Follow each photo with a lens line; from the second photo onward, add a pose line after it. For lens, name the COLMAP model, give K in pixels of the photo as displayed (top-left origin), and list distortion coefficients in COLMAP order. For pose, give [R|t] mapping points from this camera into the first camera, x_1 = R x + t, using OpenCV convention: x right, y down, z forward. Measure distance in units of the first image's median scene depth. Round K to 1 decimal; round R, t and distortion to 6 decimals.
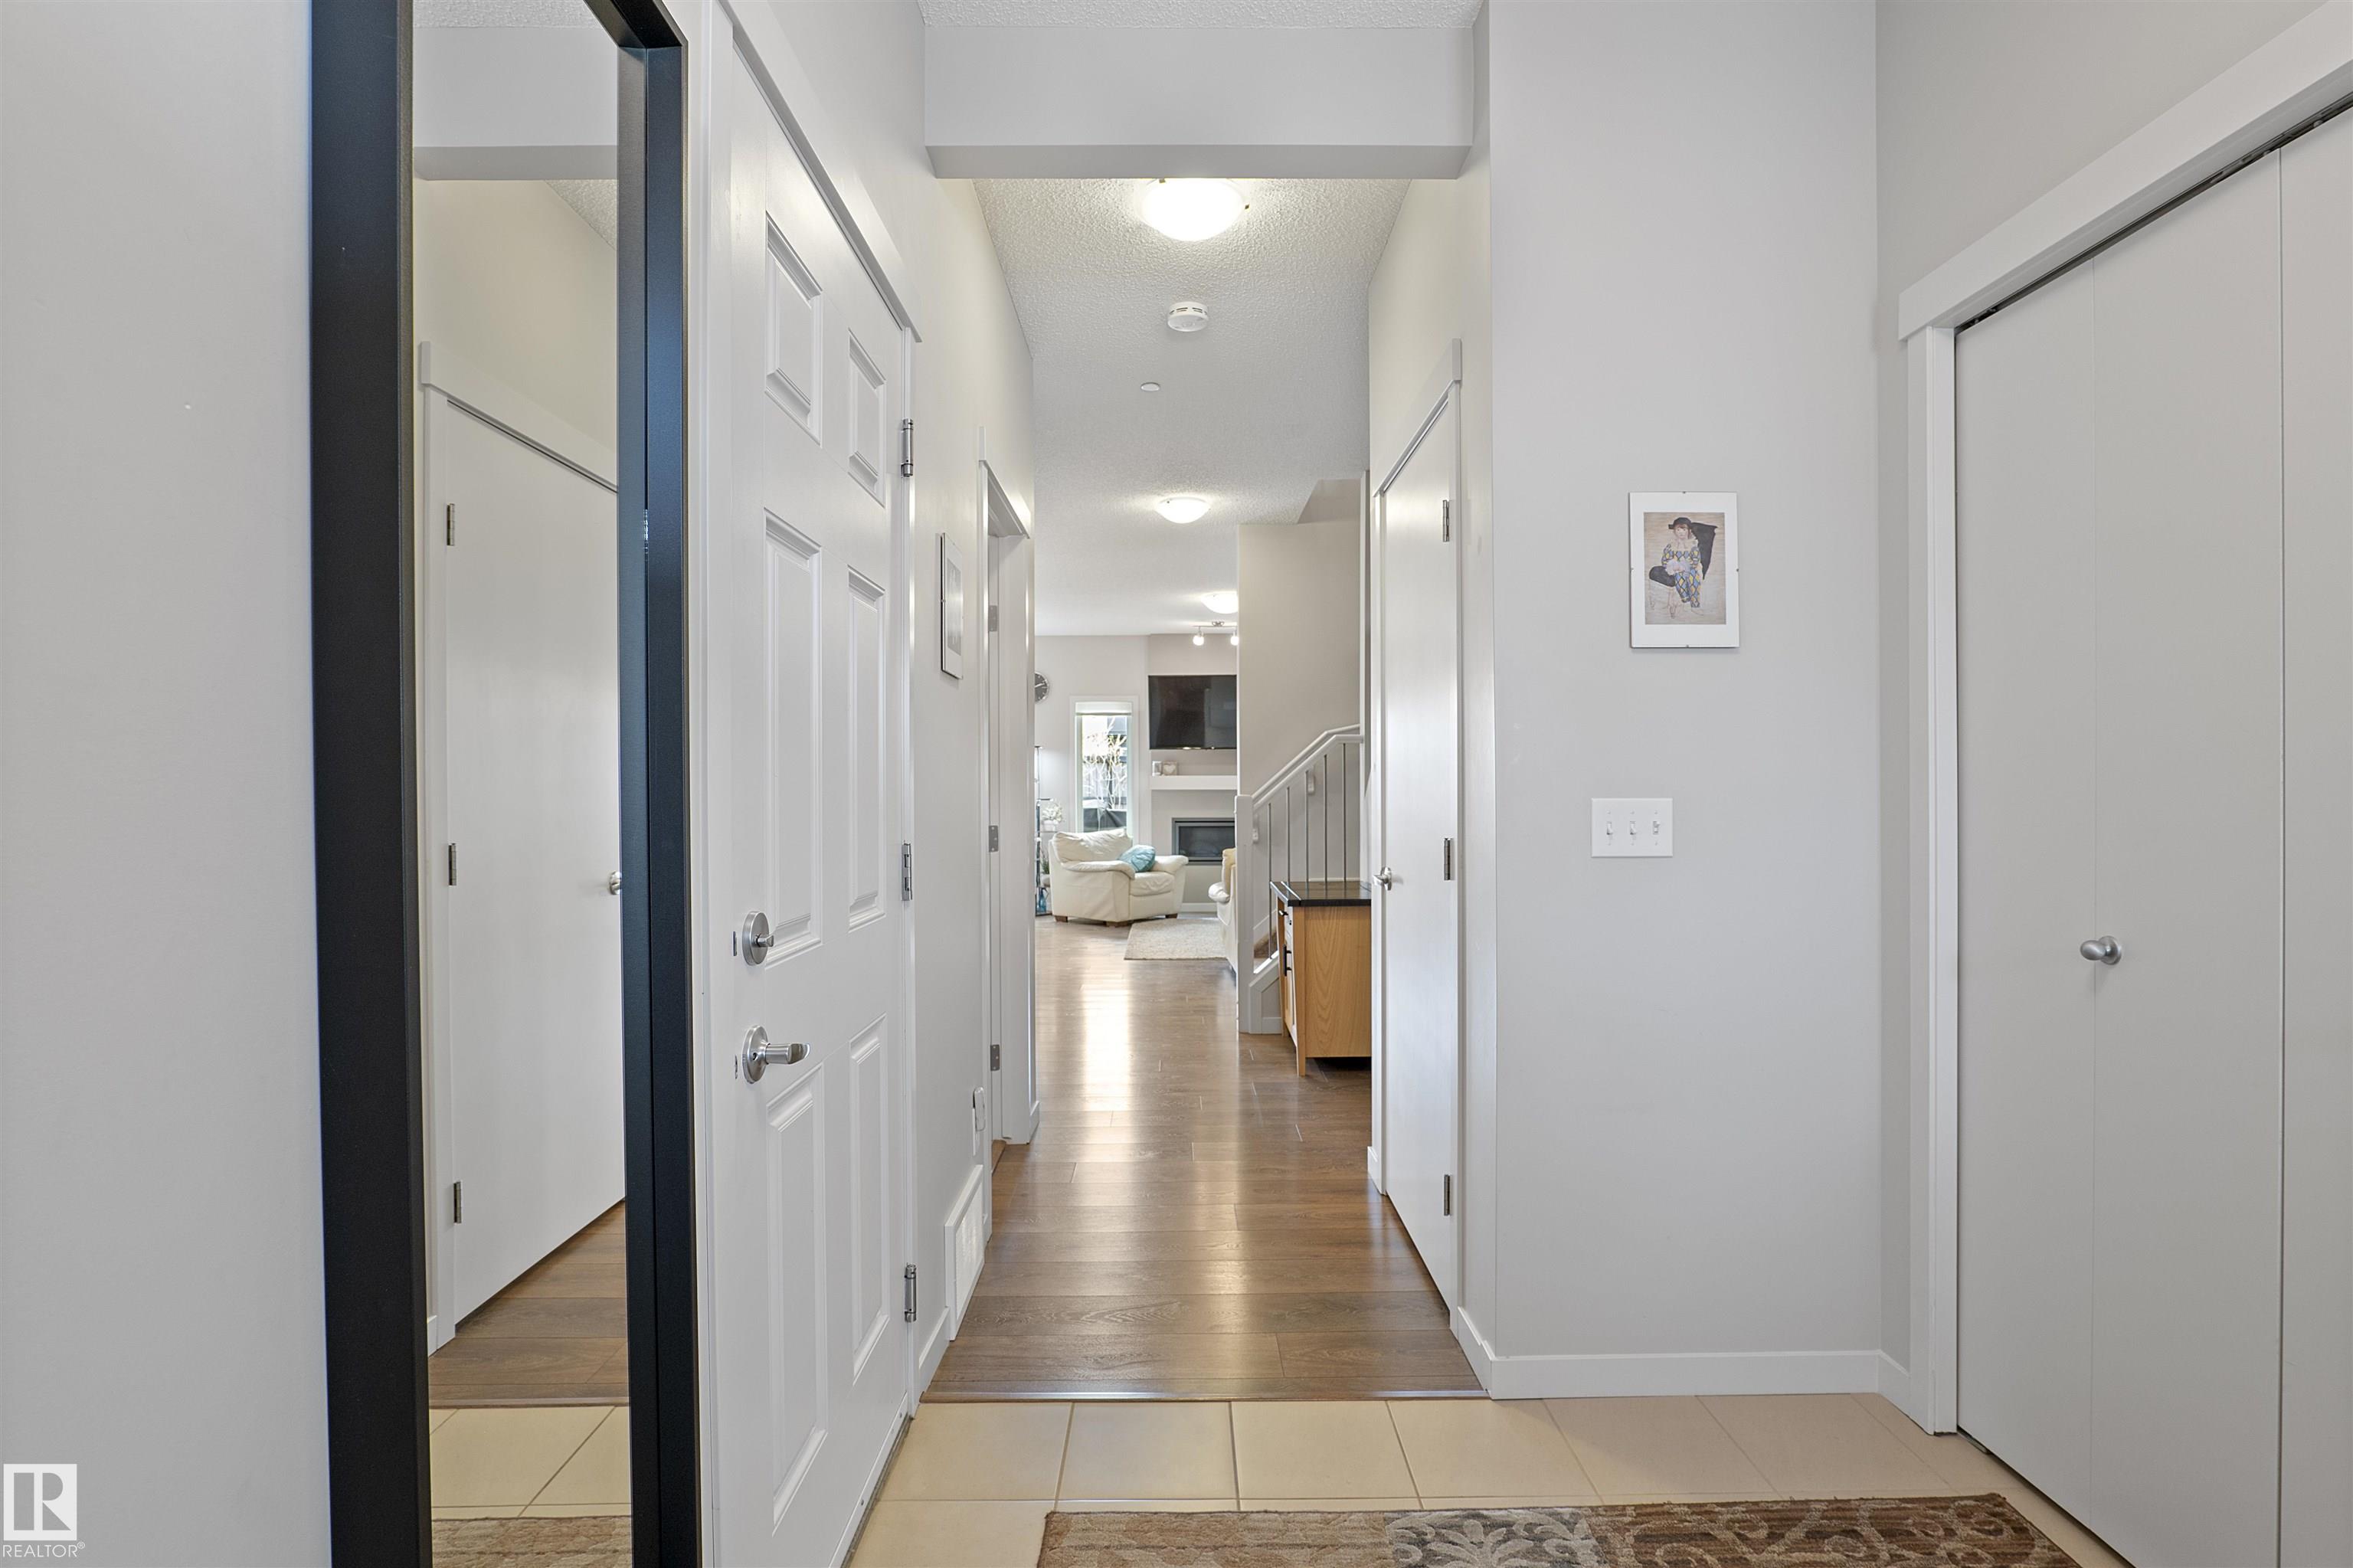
lens RADIAL K [[1112.6, 0, 1185.7], [0, 1112.6, 794.5], [0, 0, 1]] dist [-0.030241, 0.011946]
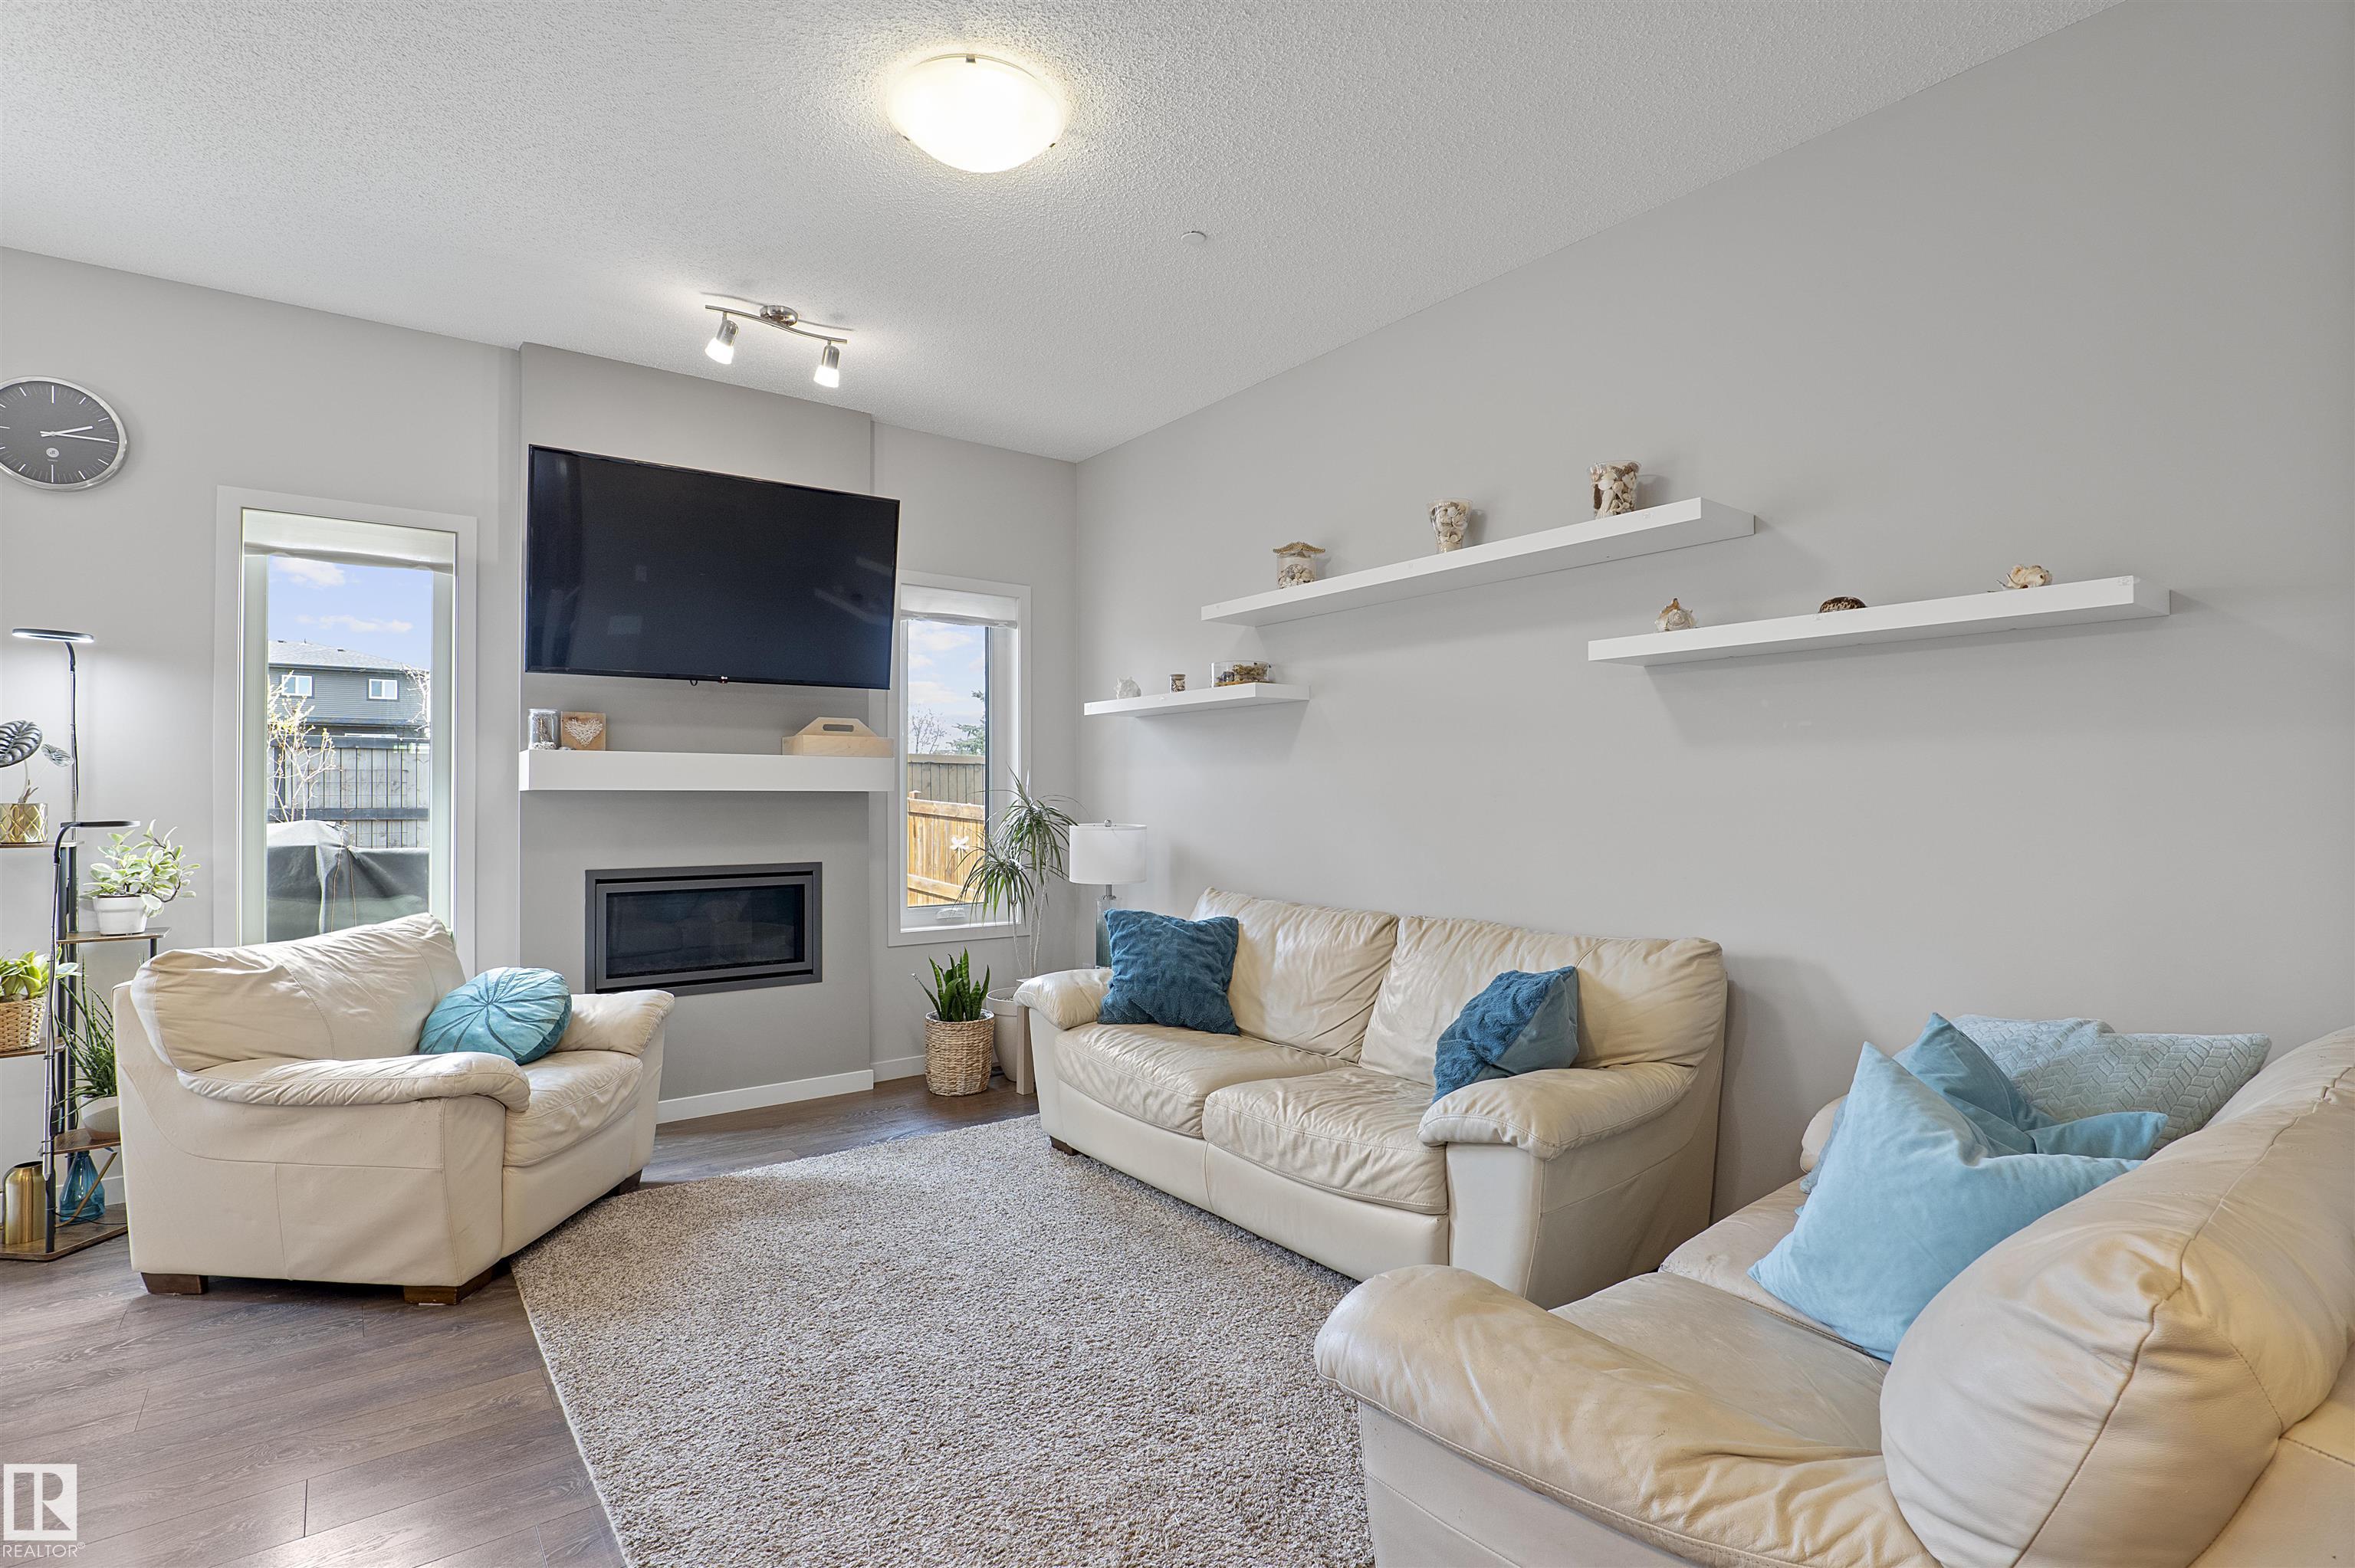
lens RADIAL K [[1119.6, 0, 1180.7], [0, 1119.6, 783.1], [0, 0, 1]] dist [-0.029082, 0.011572]
pose [[0.802416, 0.006023, 0.596735, -0.074239], [0.003400, 0.999887, -0.014664, -0.001043], [-0.596755, 0.013796, 0.802305, 0.622733]]
